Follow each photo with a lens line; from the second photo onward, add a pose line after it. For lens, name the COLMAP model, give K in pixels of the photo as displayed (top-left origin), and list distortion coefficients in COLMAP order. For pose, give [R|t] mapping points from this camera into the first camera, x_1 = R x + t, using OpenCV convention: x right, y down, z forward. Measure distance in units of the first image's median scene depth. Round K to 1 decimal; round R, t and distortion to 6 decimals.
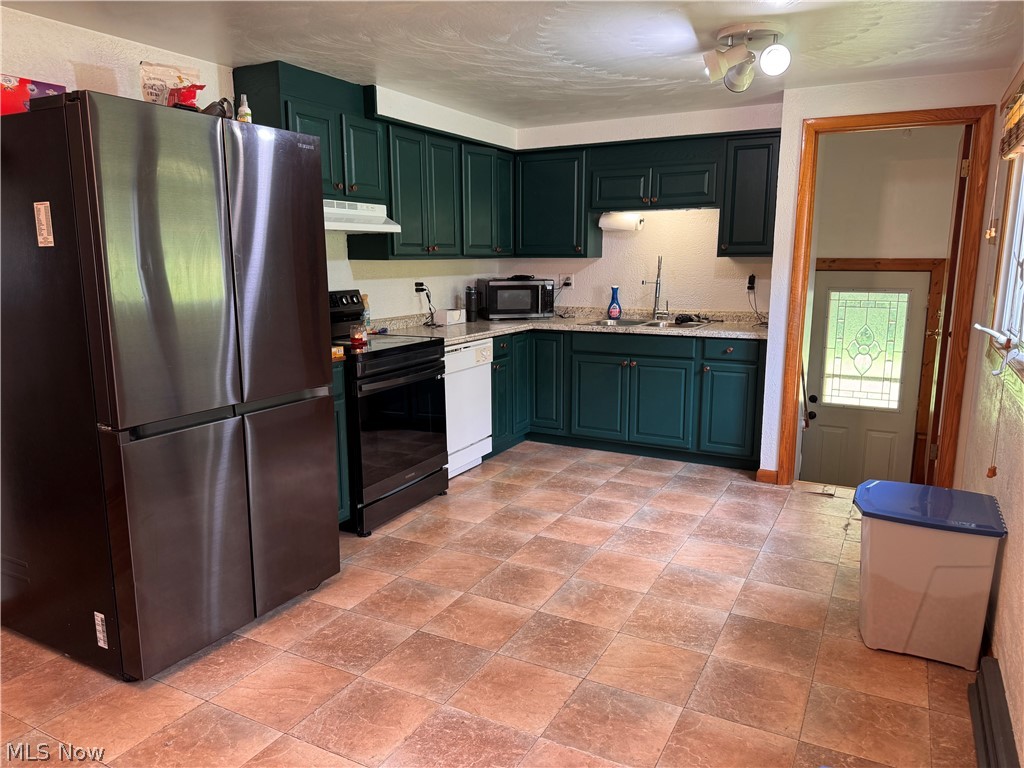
lens RADIAL K [[728.9, 0, 512.0], [0, 728.9, 384.0], [0, 0, 1]] dist [0.156845, -0.000143]
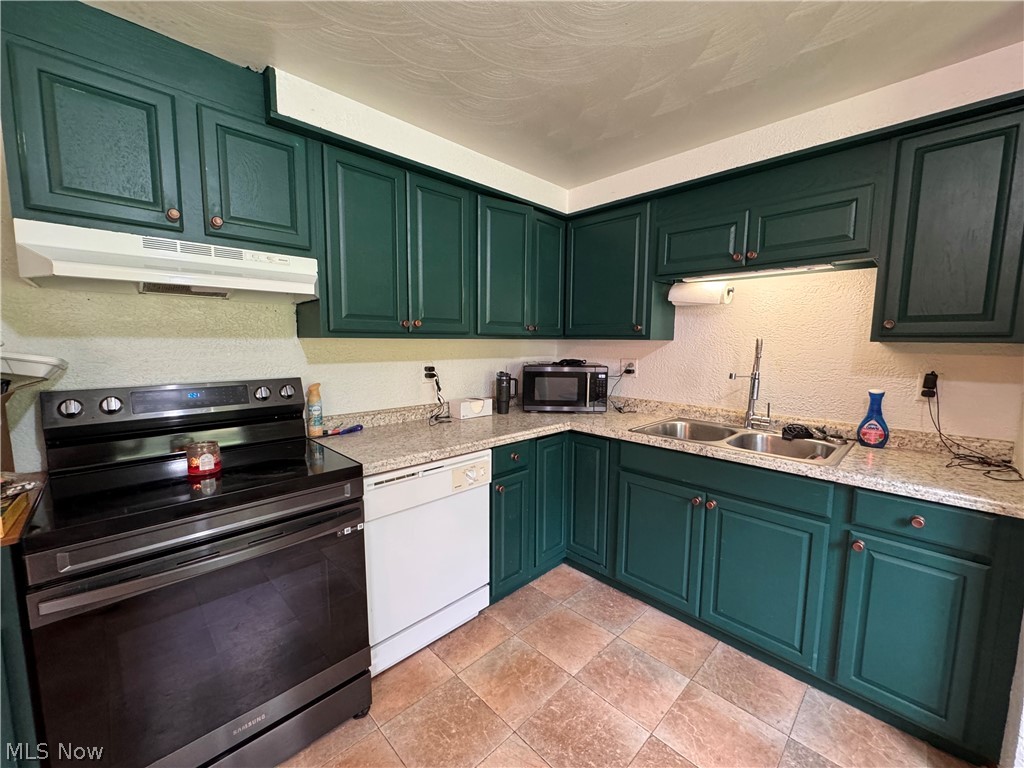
lens RADIAL K [[408.3, 0, 512.0], [0, 408.3, 384.0], [0, 0, 1]] dist [-0.000296, -0.000029]
pose [[0.952717, 0.042324, -0.300897, 0.100014], [-0.064221, 0.995929, -0.063251, -0.094896], [0.296995, 0.079584, 0.951557, 0.585731]]
